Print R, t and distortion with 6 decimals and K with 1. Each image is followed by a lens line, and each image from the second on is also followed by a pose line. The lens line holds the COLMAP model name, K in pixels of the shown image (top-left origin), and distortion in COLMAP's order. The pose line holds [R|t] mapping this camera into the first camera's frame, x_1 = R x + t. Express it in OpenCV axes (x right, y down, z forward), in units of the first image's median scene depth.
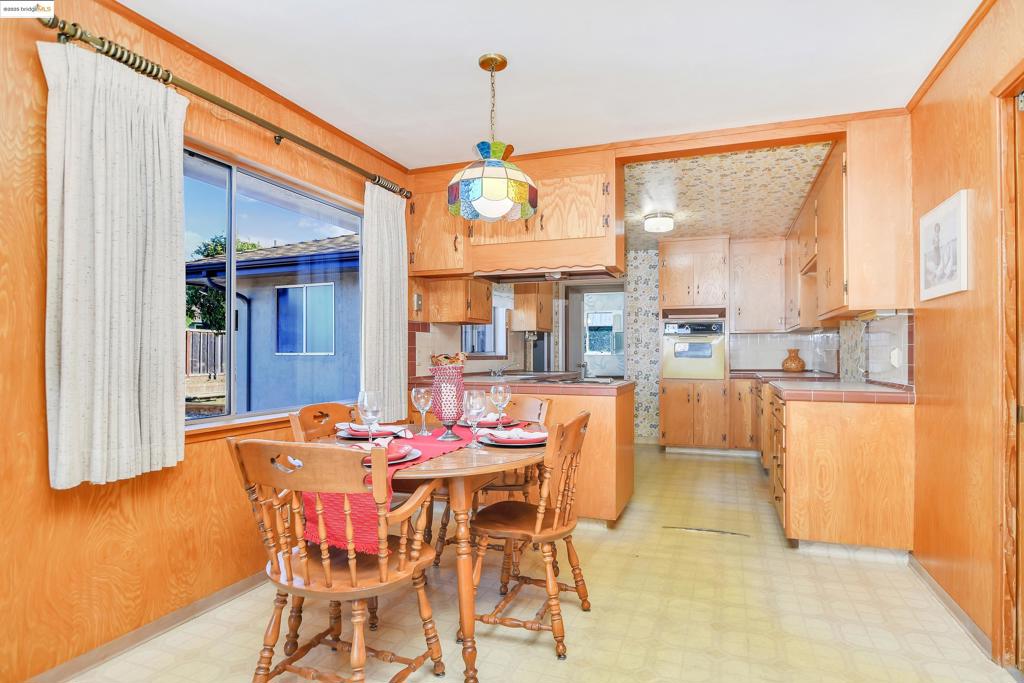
lens RADIAL K [[551.0, 0, 512.7], [0, 551.0, 342.9], [0, 0, 1]] dist [-0.024790, 0.000726]
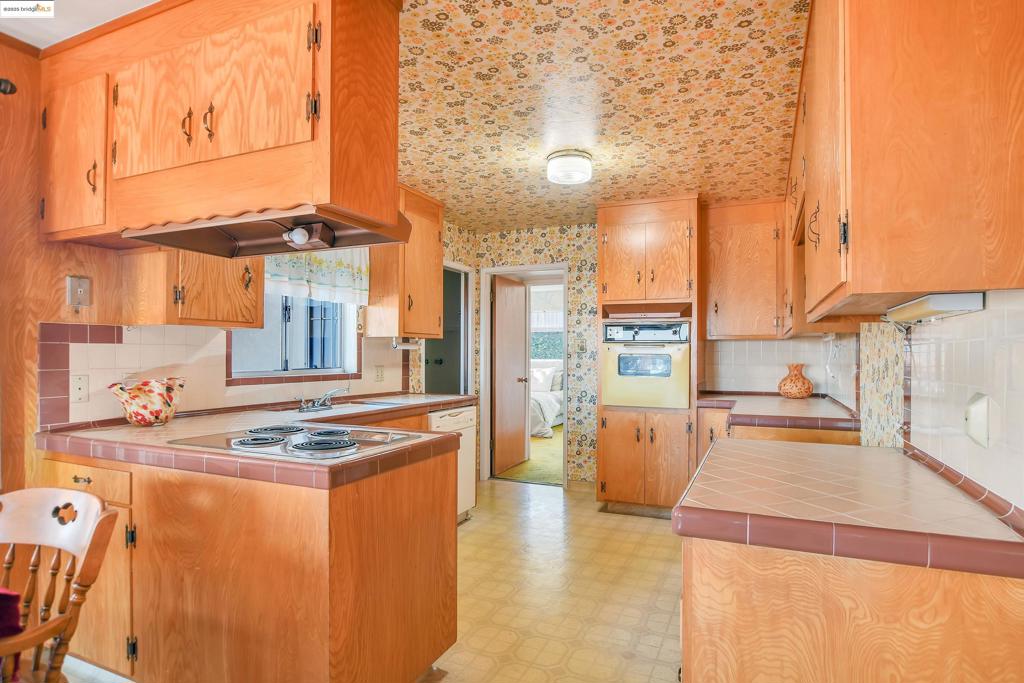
lens RADIAL K [[551.0, 0, 513.4], [0, 551.0, 347.4], [0, 0, 1]] dist [-0.024790, 0.000726]
pose [[0.998522, 0.002912, -0.054277, 0.273264], [-0.002451, 0.999960, 0.008559, -0.018701], [0.054300, -0.008413, 0.998489, 0.417557]]
